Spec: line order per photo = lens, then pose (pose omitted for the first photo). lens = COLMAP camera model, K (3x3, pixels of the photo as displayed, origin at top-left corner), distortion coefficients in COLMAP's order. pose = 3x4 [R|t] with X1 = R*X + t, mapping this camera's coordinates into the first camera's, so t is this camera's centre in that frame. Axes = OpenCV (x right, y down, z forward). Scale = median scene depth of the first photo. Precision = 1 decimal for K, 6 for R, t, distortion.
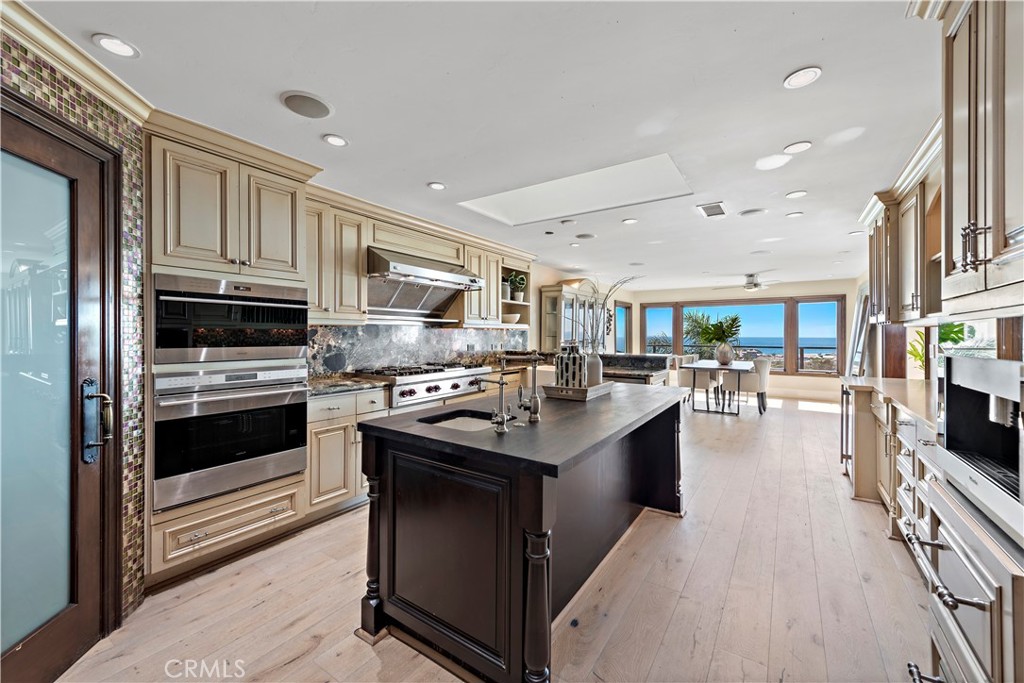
lens RADIAL K [[400.8, 0, 513.4], [0, 400.8, 337.8], [0, 0, 1]] dist [0.007811, -0.002544]
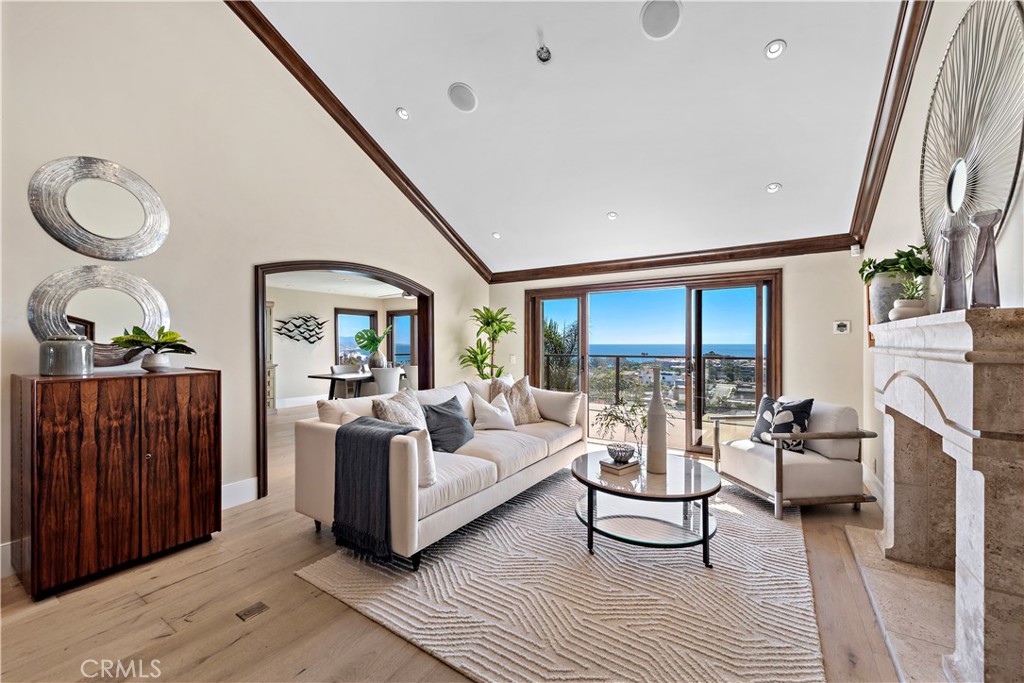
lens RADIAL K [[400.8, 0, 509.5], [0, 400.8, 347.0], [0, 0, 1]] dist [0.007811, -0.002544]
pose [[0.999389, -0.005396, 0.034526, 1.489218], [0.005270, 0.999979, 0.003752, 0.001617], [-0.034546, -0.003568, 0.999397, 0.019810]]
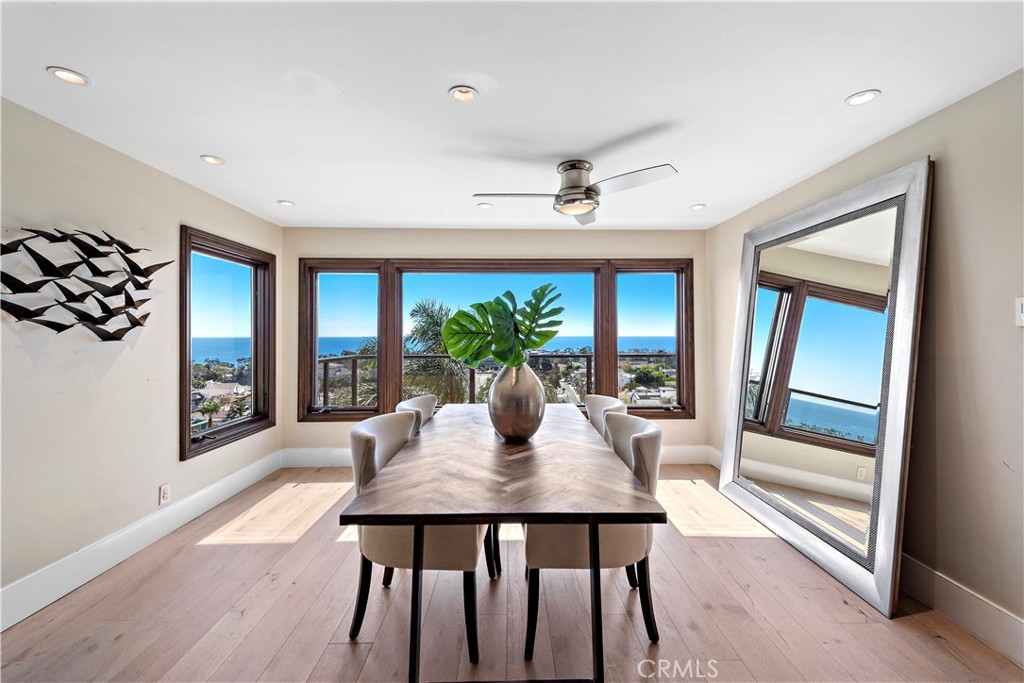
lens RADIAL K [[426.7, 0, 518.7], [0, 426.7, 330.6], [0, 0, 1]] dist [0.006712, -0.000206]
pose [[0.810499, 0.002454, 0.585735, 0.625680], [0.006402, 0.999894, -0.013048, -0.016779], [-0.585705, 0.014325, 0.810397, 1.356300]]
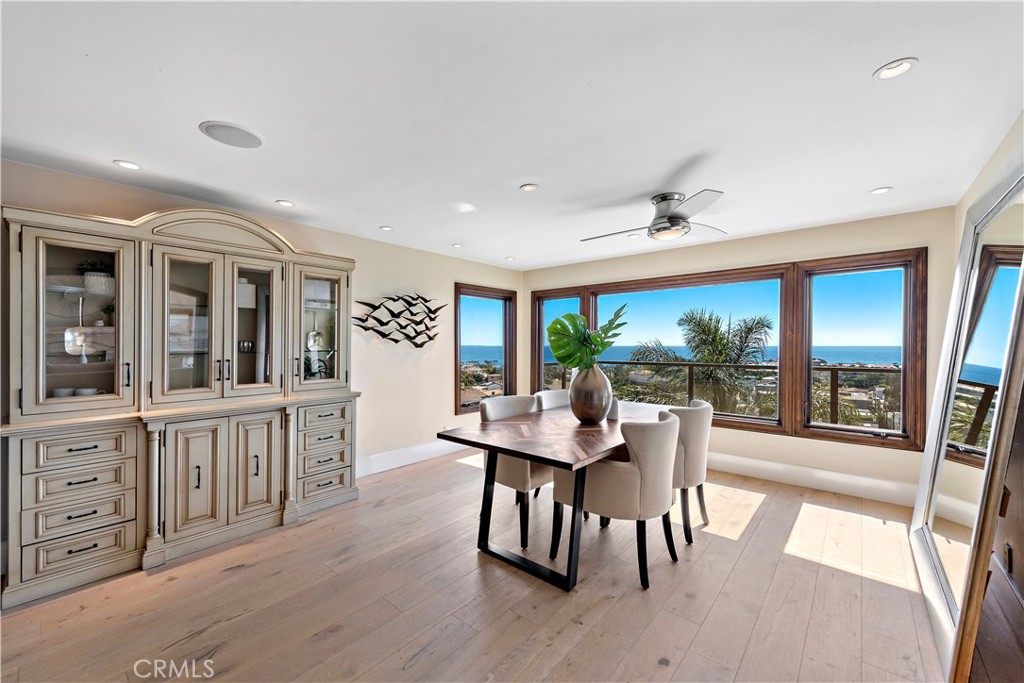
lens RADIAL K [[400.8, 0, 513.7], [0, 400.8, 349.6], [0, 0, 1]] dist [0.007811, -0.002544]
pose [[0.994243, -0.001592, -0.107140, 0.900567], [0.002328, 0.999975, 0.006743, -0.015539], [0.107126, -0.006954, 0.994221, 1.090250]]
